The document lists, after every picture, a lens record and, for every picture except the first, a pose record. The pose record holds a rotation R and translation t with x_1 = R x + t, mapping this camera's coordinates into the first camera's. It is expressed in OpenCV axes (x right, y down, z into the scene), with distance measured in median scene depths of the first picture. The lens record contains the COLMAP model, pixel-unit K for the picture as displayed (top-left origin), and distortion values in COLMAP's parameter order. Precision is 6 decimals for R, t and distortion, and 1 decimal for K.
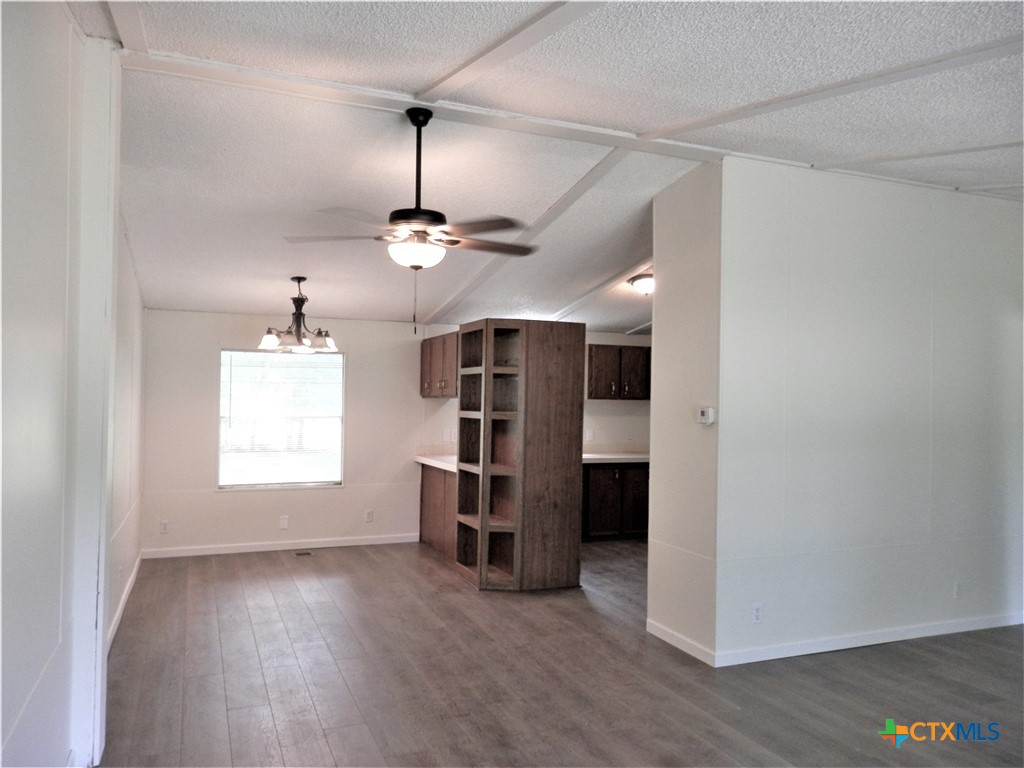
lens RADIAL K [[760.5, 0, 518.5], [0, 760.5, 385.0], [0, 0, 1]] dist [0.001564, 0.004683]
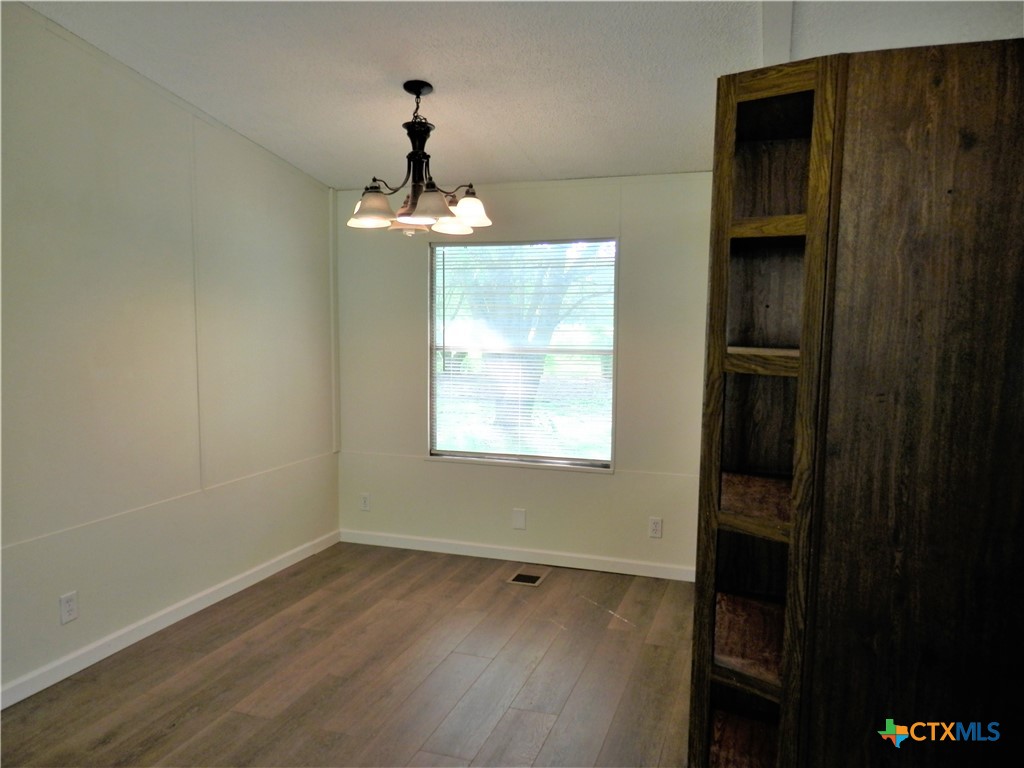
lens RADIAL K [[760.5, 0, 518.5], [0, 760.5, 385.0], [0, 0, 1]] dist [0.001564, 0.004683]
pose [[0.754388, 0.052713, -0.654309, 0.144382], [0.007224, 0.996043, 0.088573, 0.022649], [0.656389, -0.071545, 0.751023, 0.798420]]
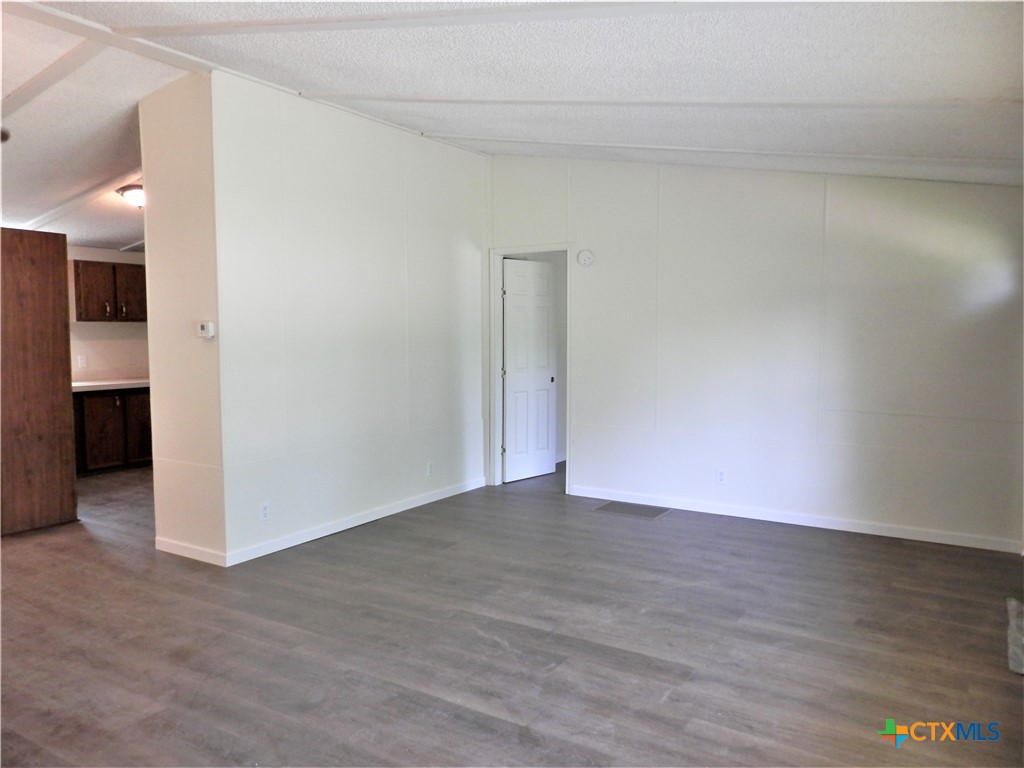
lens RADIAL K [[749.5, 0, 524.5], [0, 749.5, 384.8], [0, 0, 1]] dist [-0.005192, -0.002536]
pose [[0.812199, -0.062954, 0.579974, 0.005678], [0.006469, 0.995071, 0.098953, 0.015308], [-0.583345, -0.076618, 0.808602, -0.058762]]
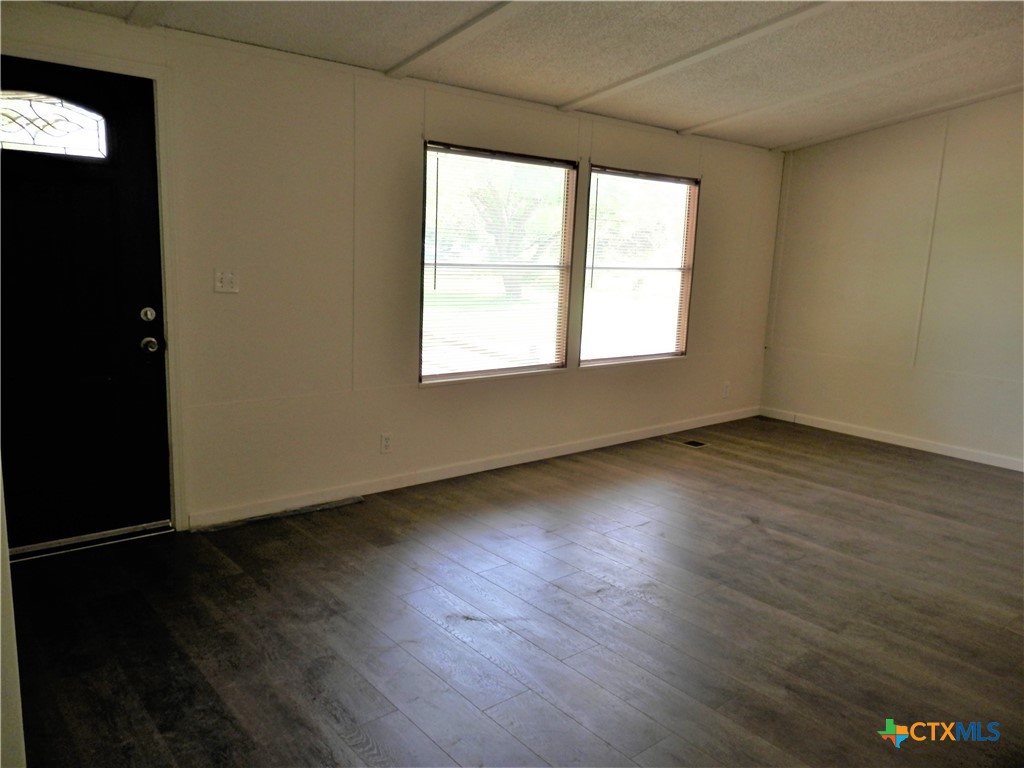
lens RADIAL K [[760.5, 0, 518.5], [0, 760.5, 385.0], [0, 0, 1]] dist [0.001564, 0.004683]
pose [[-0.952963, 0.001186, -0.303083, 0.785073], [-0.050309, 0.985501, 0.162037, 0.050950], [0.298881, 0.169663, -0.939087, 1.013715]]
